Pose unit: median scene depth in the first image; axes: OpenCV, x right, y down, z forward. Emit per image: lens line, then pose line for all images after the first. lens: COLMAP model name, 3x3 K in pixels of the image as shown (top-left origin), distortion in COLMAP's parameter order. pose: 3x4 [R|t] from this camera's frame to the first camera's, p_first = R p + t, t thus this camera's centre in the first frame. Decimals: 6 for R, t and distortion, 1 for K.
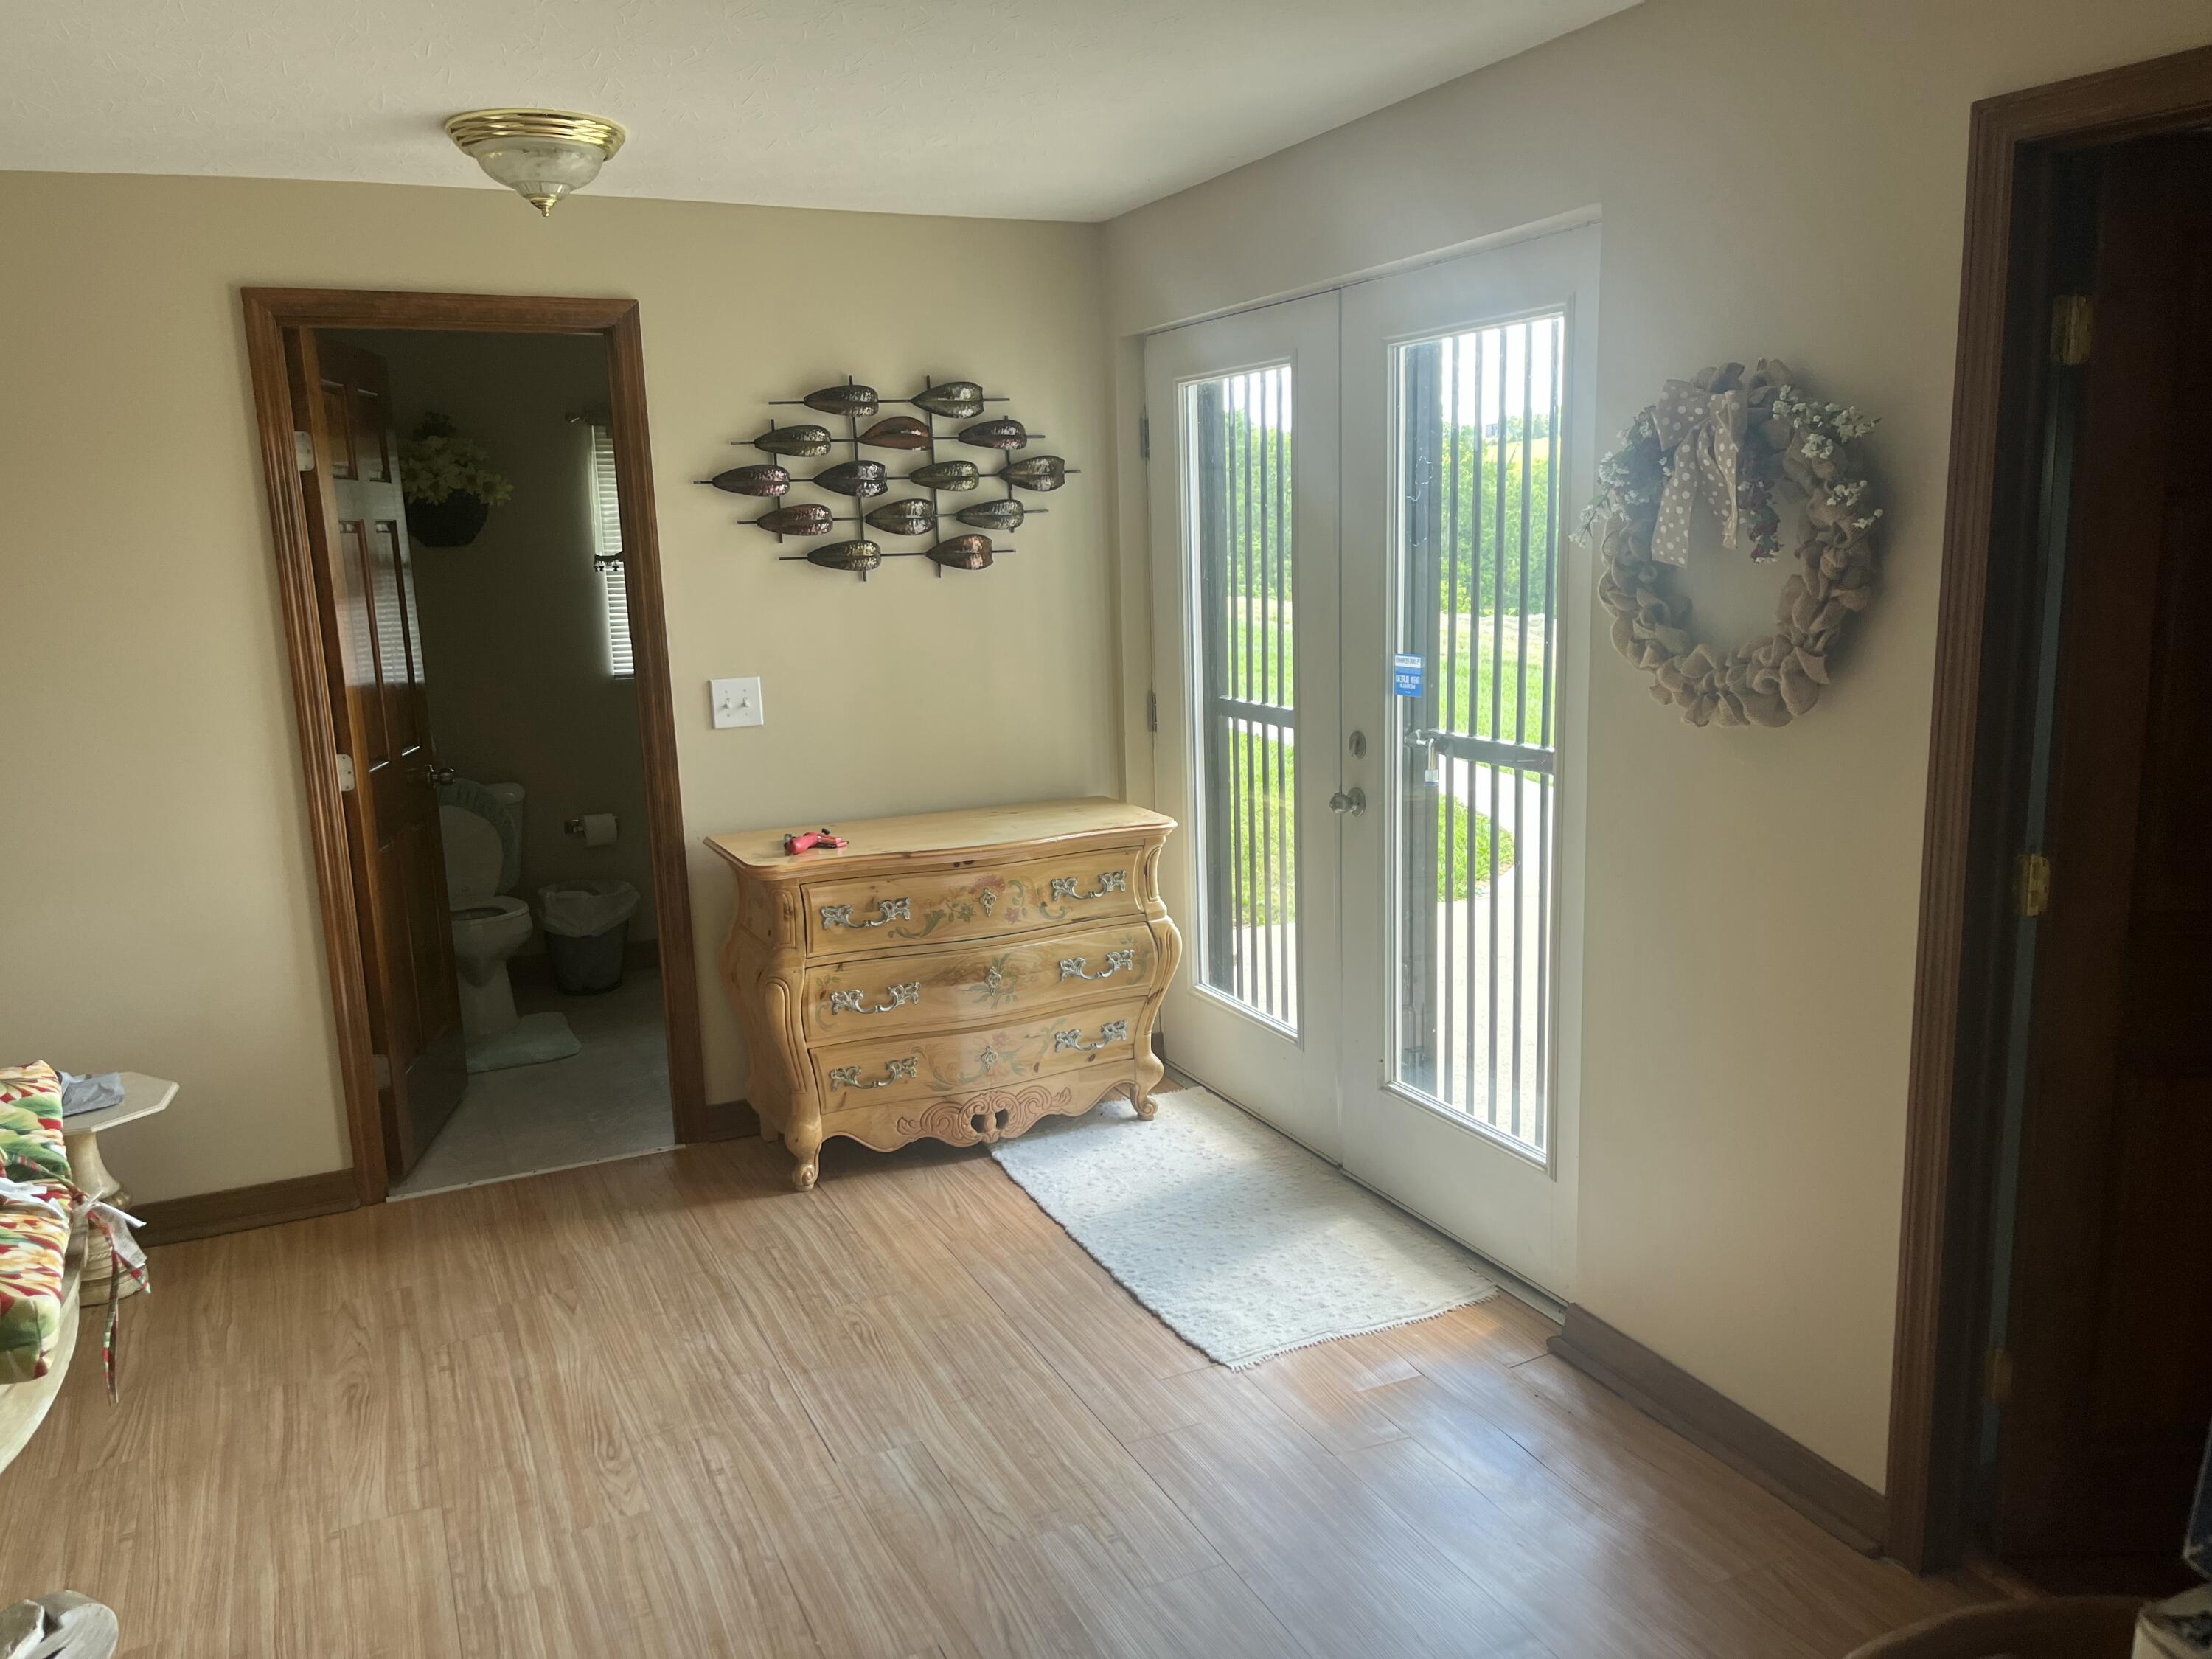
lens RADIAL K [[1683.8, 0, 1092.6], [0, 1683.8, 842.7], [0, 0, 1]] dist [0.007802, -0.004844]
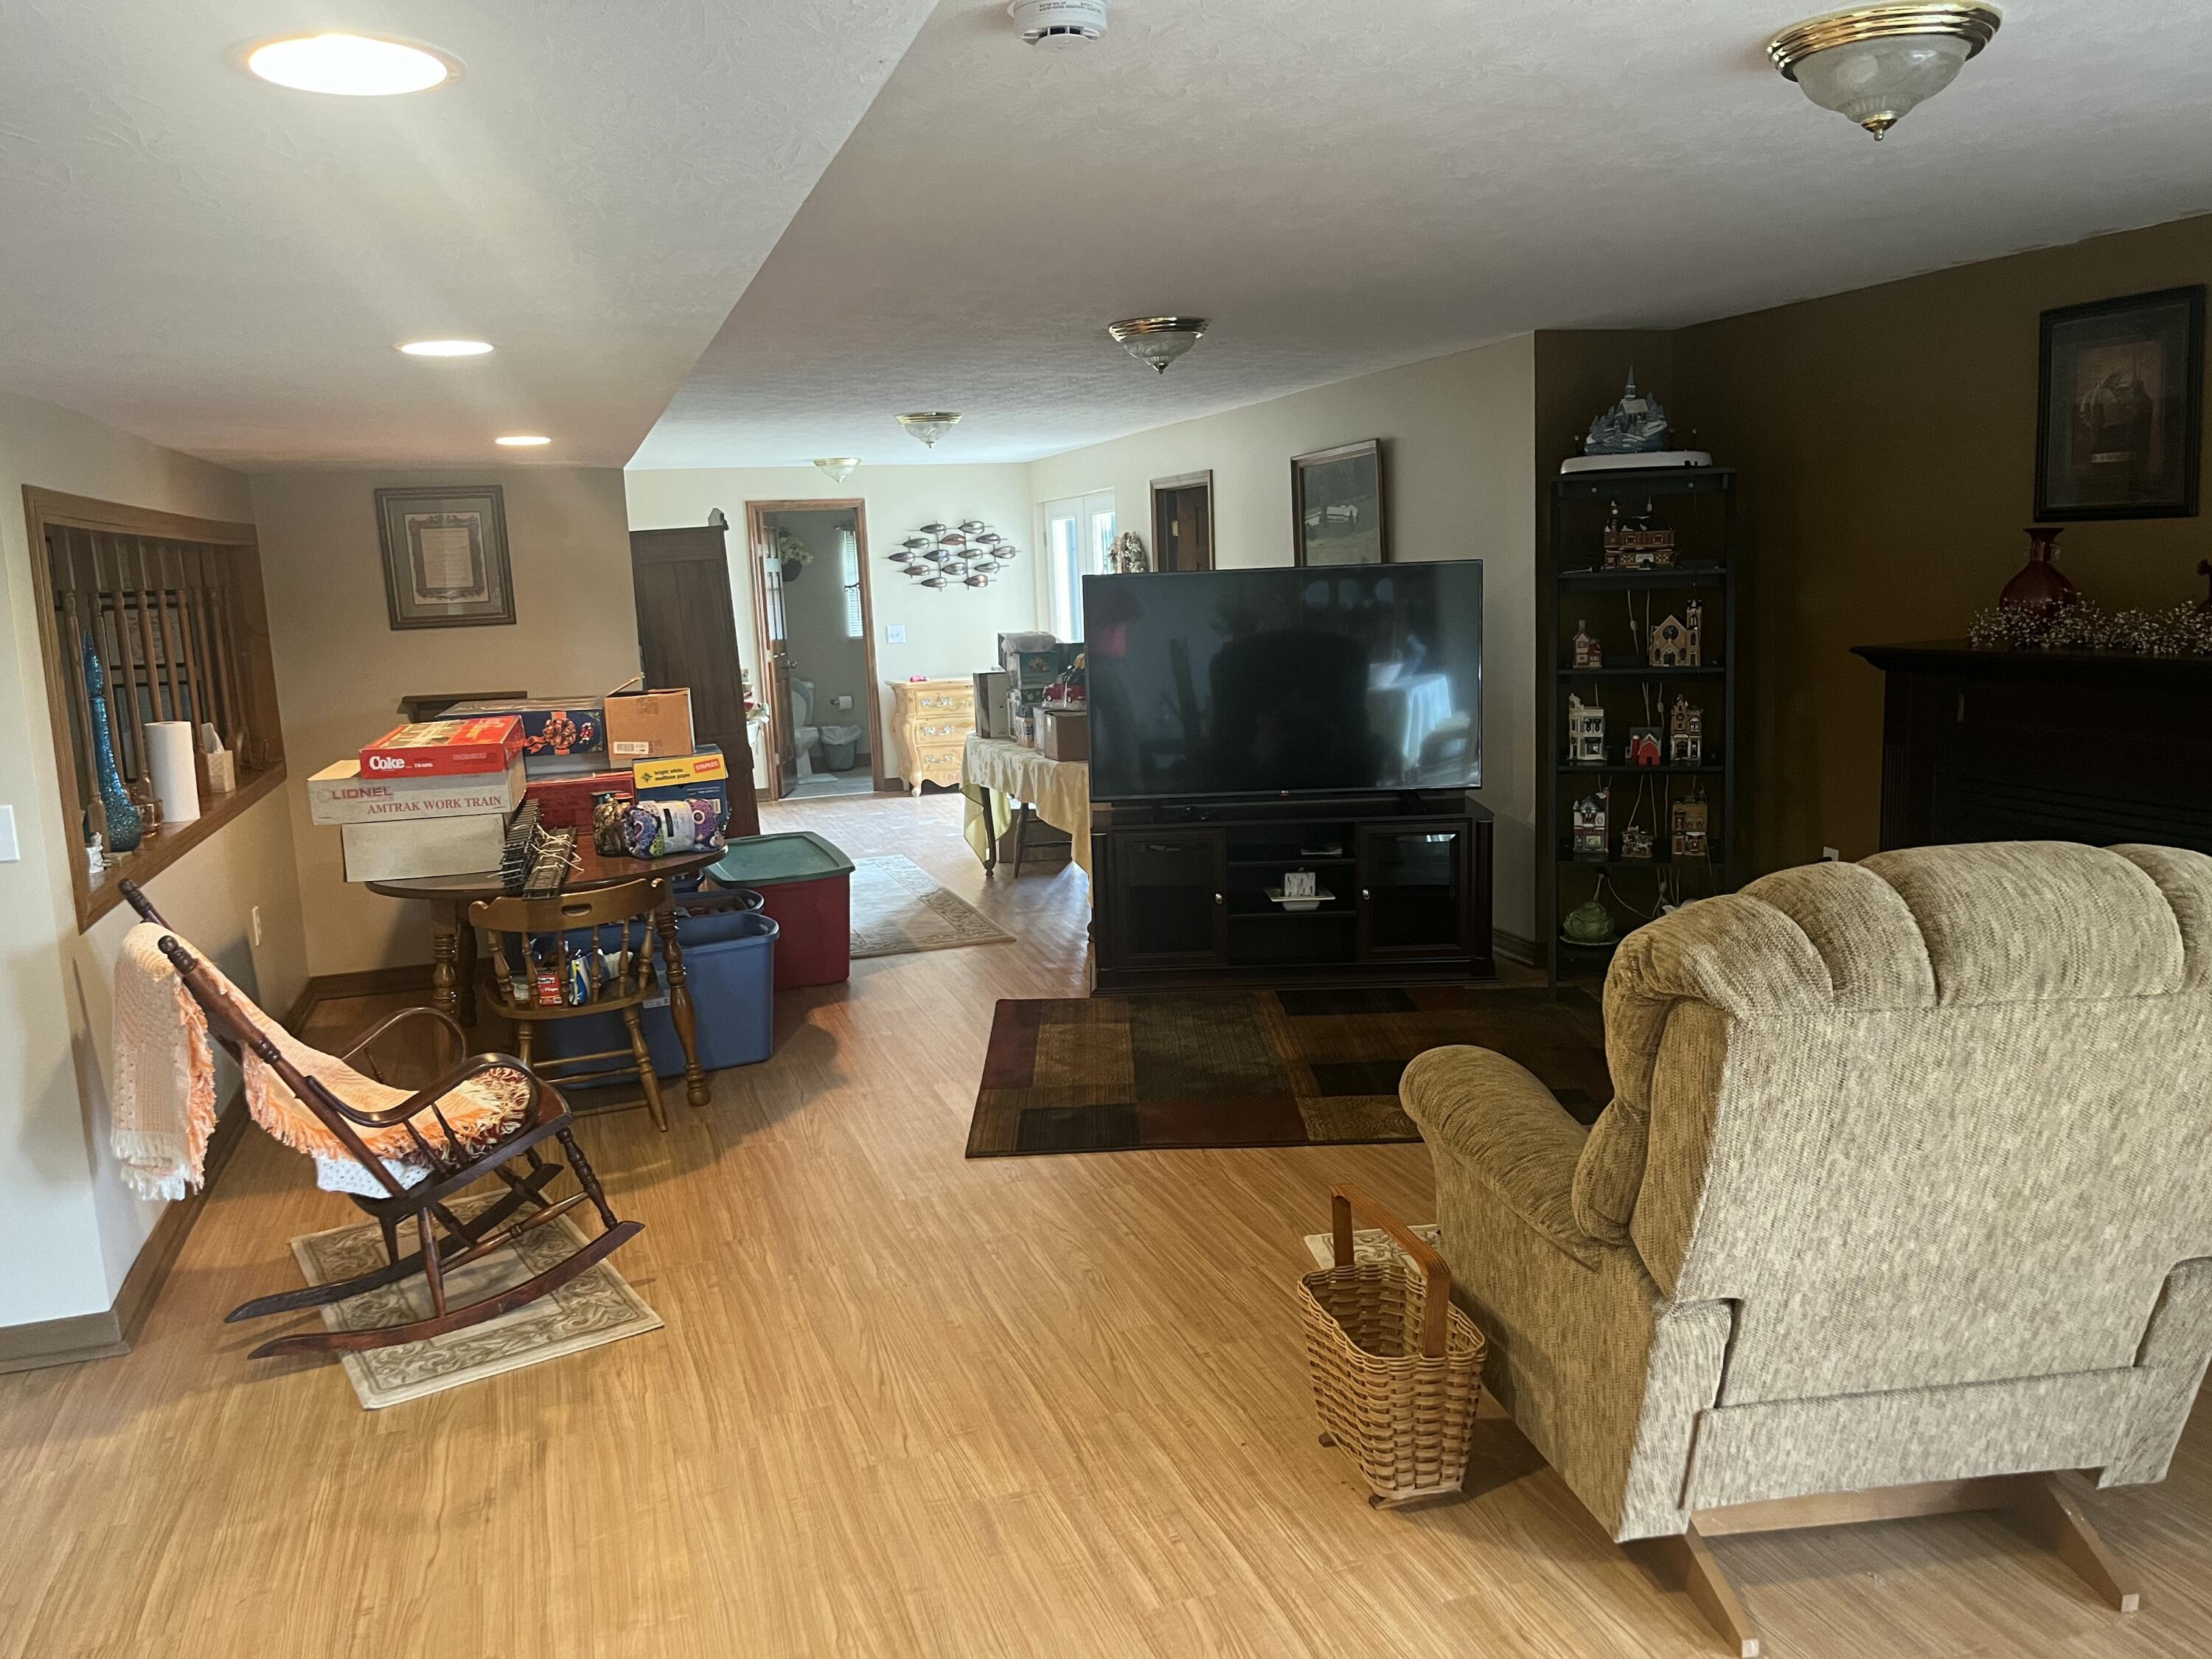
lens RADIAL K [[1683.8, 0, 1112.1], [0, 1683.8, 824.5], [0, 0, 1]] dist [0.007802, -0.004844]
pose [[0.993389, 0.006071, -0.114638, 0.476630], [-0.009563, 0.999506, -0.029936, 0.317347], [0.114399, 0.030834, 0.992956, -1.764696]]
